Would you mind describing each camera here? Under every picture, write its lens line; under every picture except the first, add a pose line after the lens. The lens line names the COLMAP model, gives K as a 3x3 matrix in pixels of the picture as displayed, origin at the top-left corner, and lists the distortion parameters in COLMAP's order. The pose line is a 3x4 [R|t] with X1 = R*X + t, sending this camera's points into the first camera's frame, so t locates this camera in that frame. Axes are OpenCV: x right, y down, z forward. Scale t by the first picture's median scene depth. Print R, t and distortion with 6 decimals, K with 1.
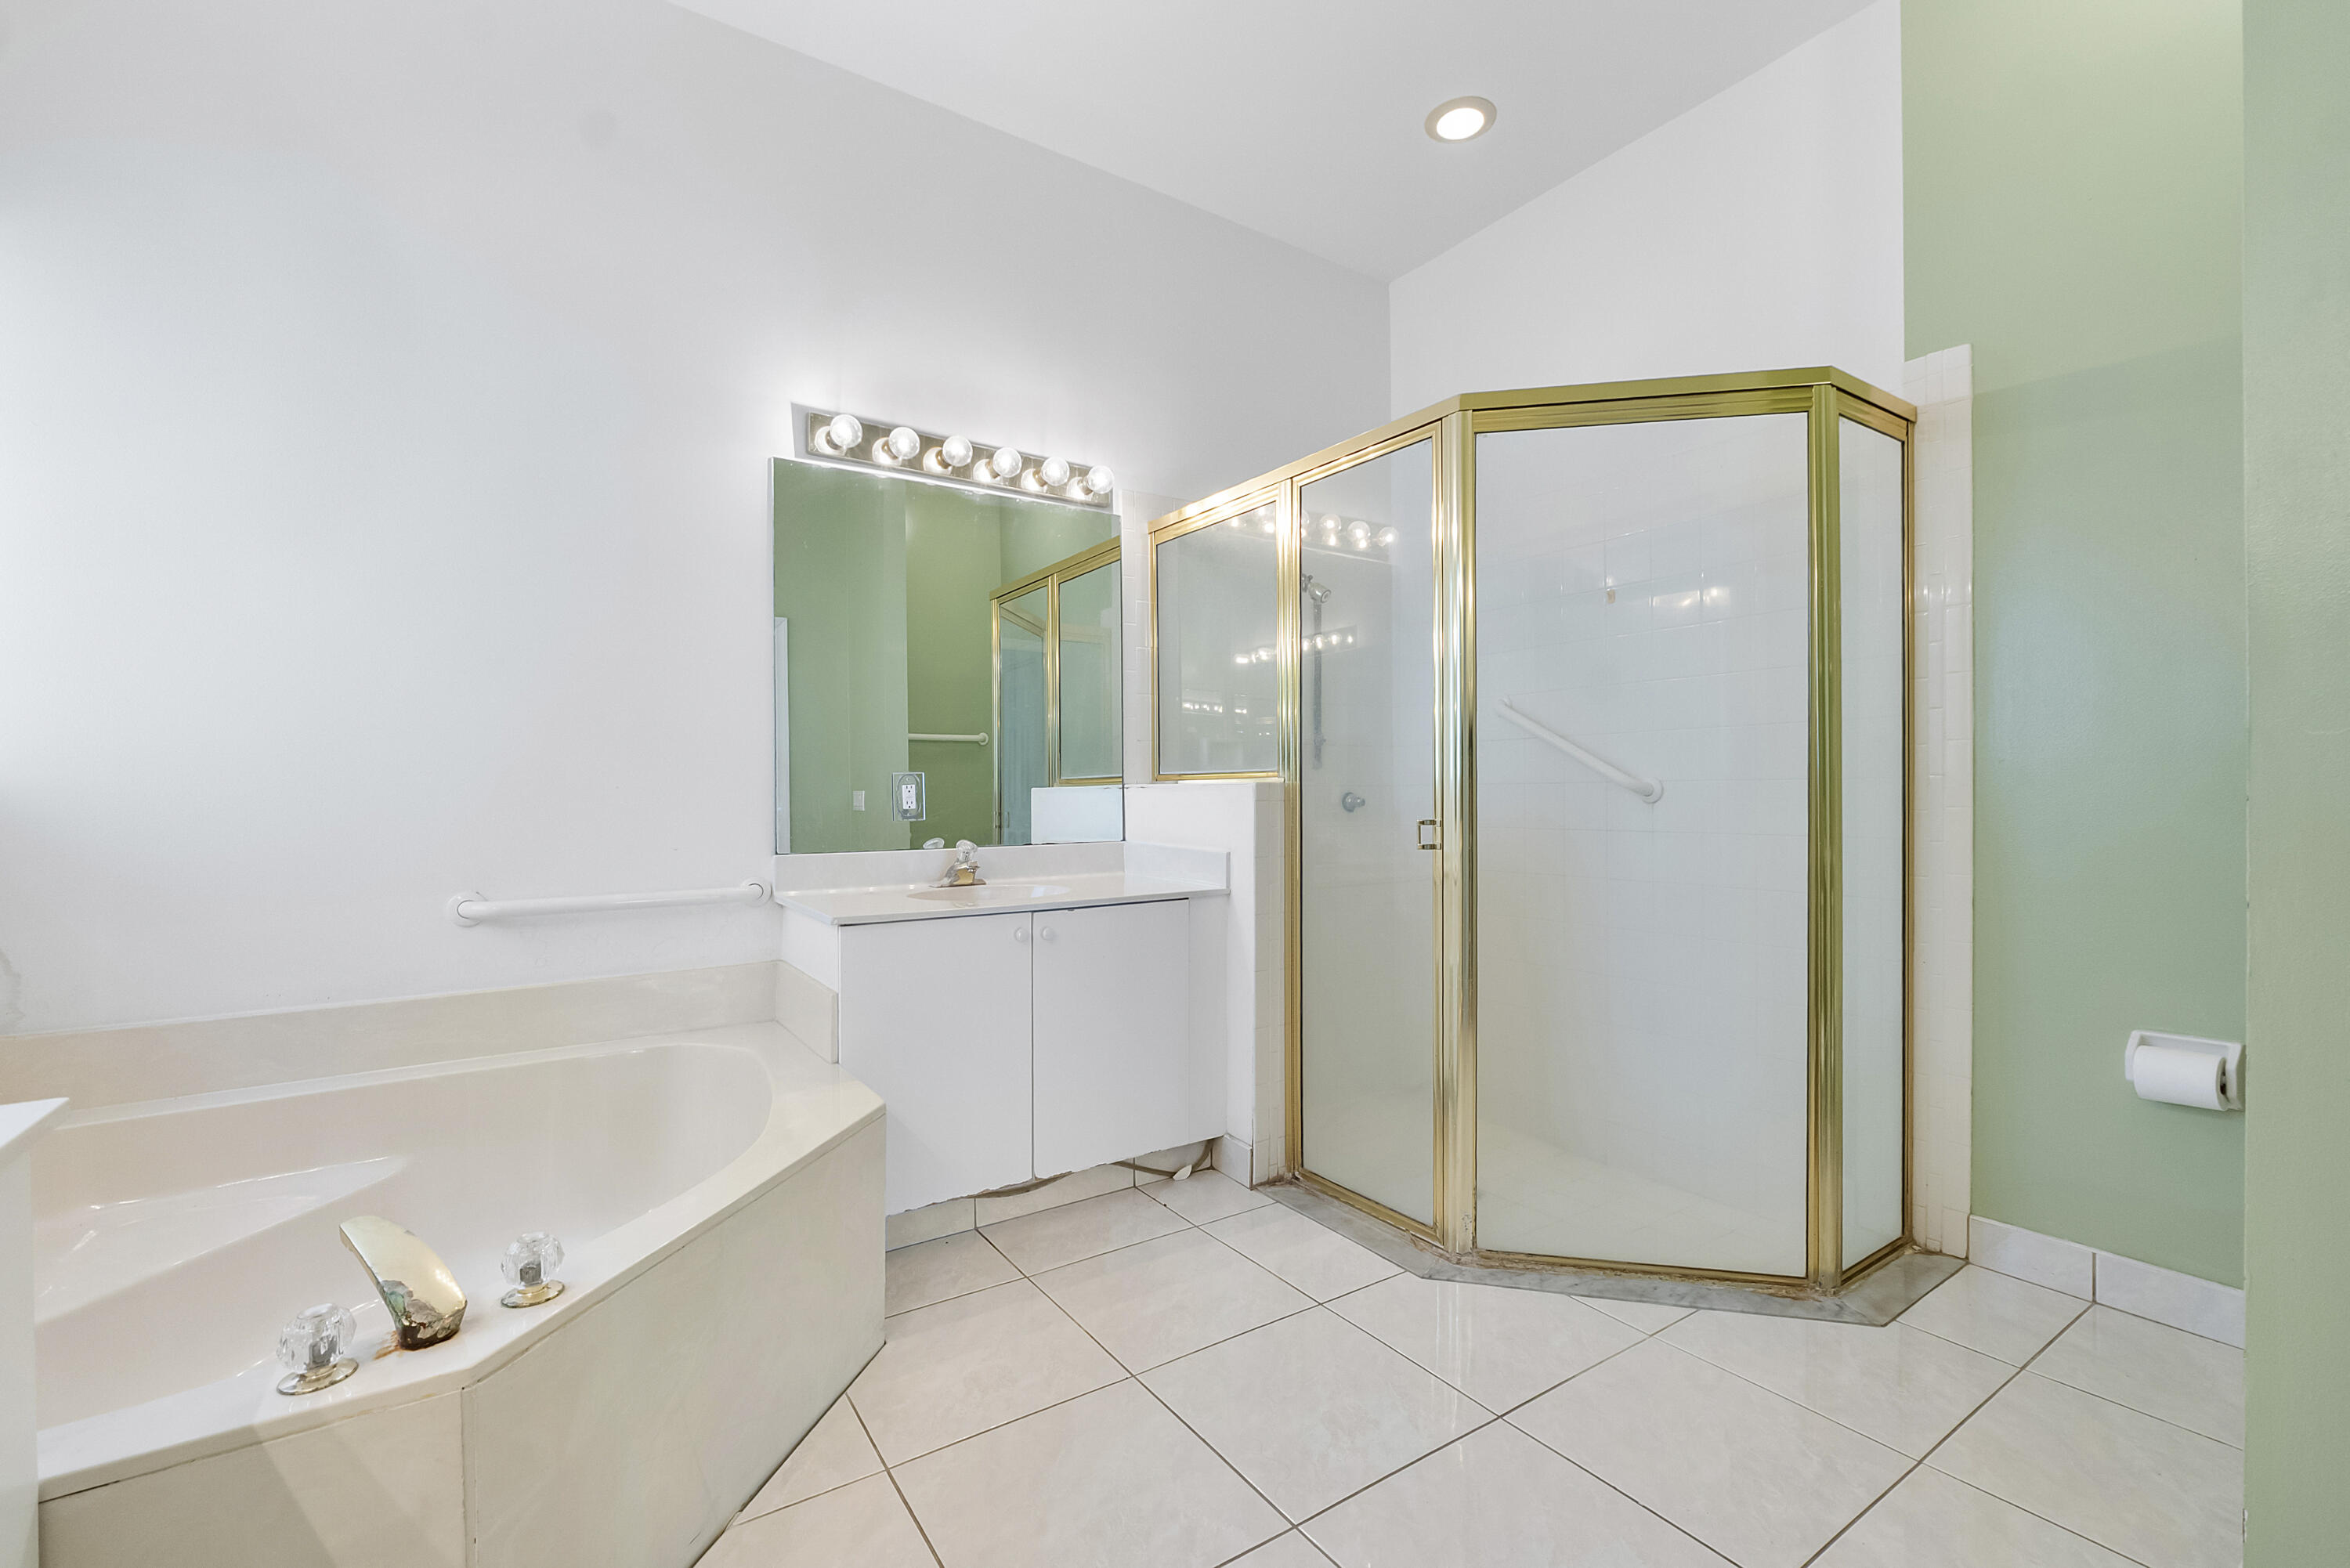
lens RADIAL K [[1010.7, 0, 1176.7], [0, 1010.7, 795.9], [0, 0, 1]] dist [-0.004992, 0.001246]
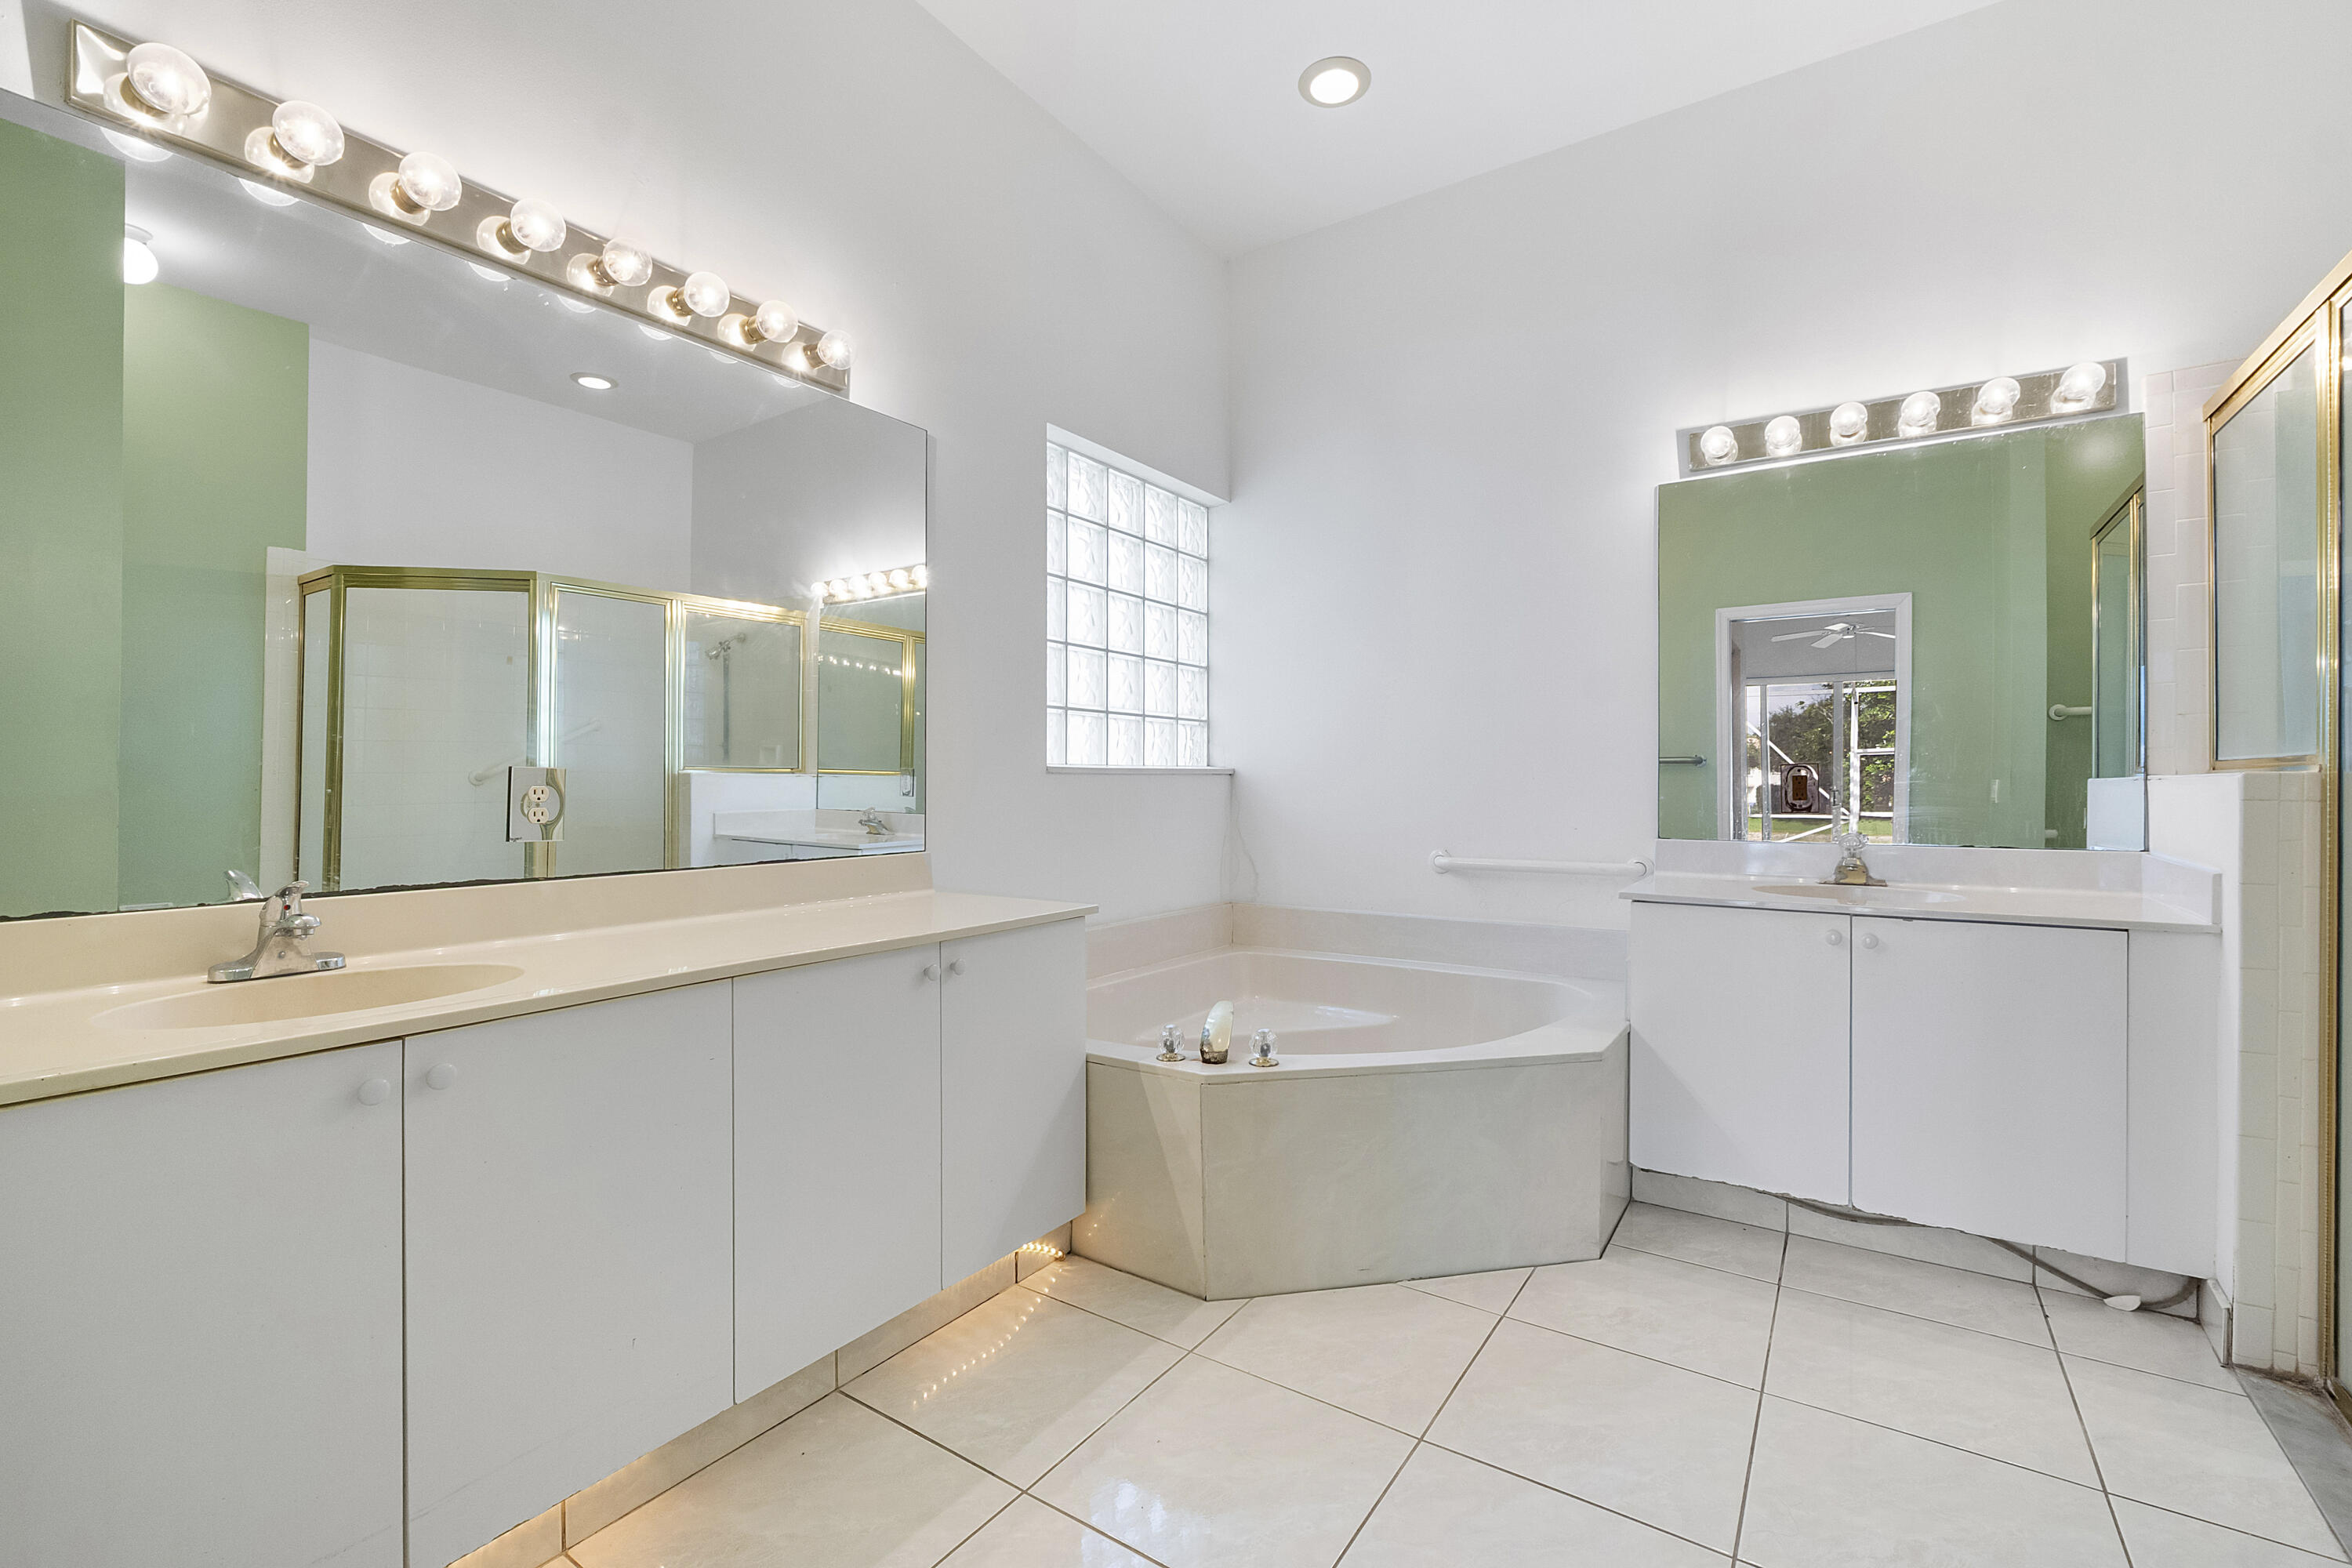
lens RADIAL K [[1011.6, 0, 1175.4], [0, 1011.6, 776.2], [0, 0, 1]] dist [-0.004992, 0.001246]
pose [[0.374848, 0.000635, -0.927086, 0.438174], [-0.006610, 0.999976, -0.001987, -0.004607], [0.927063, 0.006873, 0.374843, 0.080162]]
